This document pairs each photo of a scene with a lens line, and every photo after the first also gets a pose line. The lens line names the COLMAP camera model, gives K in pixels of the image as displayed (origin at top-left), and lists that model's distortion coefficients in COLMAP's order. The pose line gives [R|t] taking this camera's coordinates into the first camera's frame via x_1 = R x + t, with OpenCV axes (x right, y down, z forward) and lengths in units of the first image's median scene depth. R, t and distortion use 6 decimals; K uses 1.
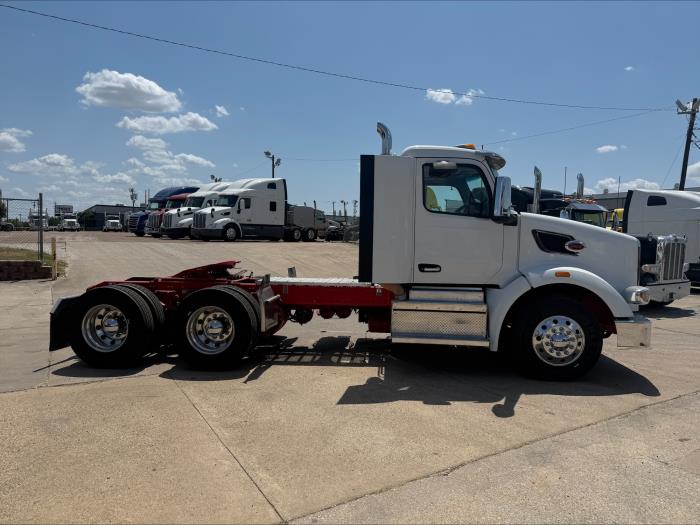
lens RADIAL K [[491.2, 0, 352.9], [0, 491.2, 261.1], [0, 0, 1]] dist [0.068557, -0.093069]
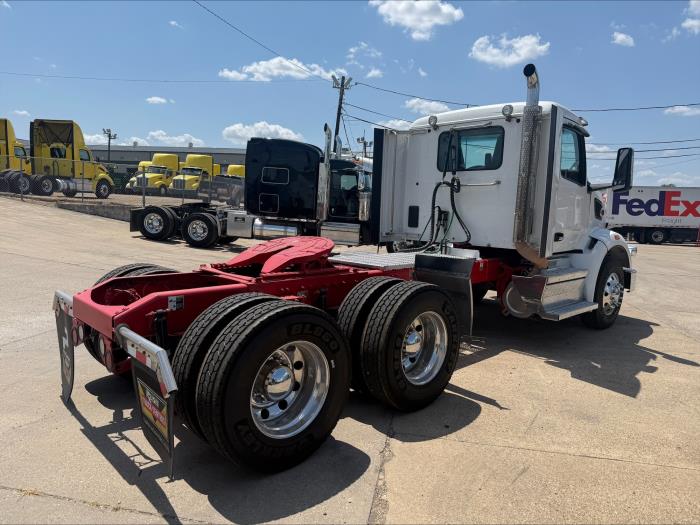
lens RADIAL K [[496.8, 0, 354.0], [0, 496.8, 264.7], [0, 0, 1]] dist [0.019919, -0.026809]
pose [[0.665714, -0.086243, 0.741206, -0.826038], [0.007442, 0.994017, 0.108975, -0.040855], [-0.746169, -0.067031, 0.662373, 0.649501]]
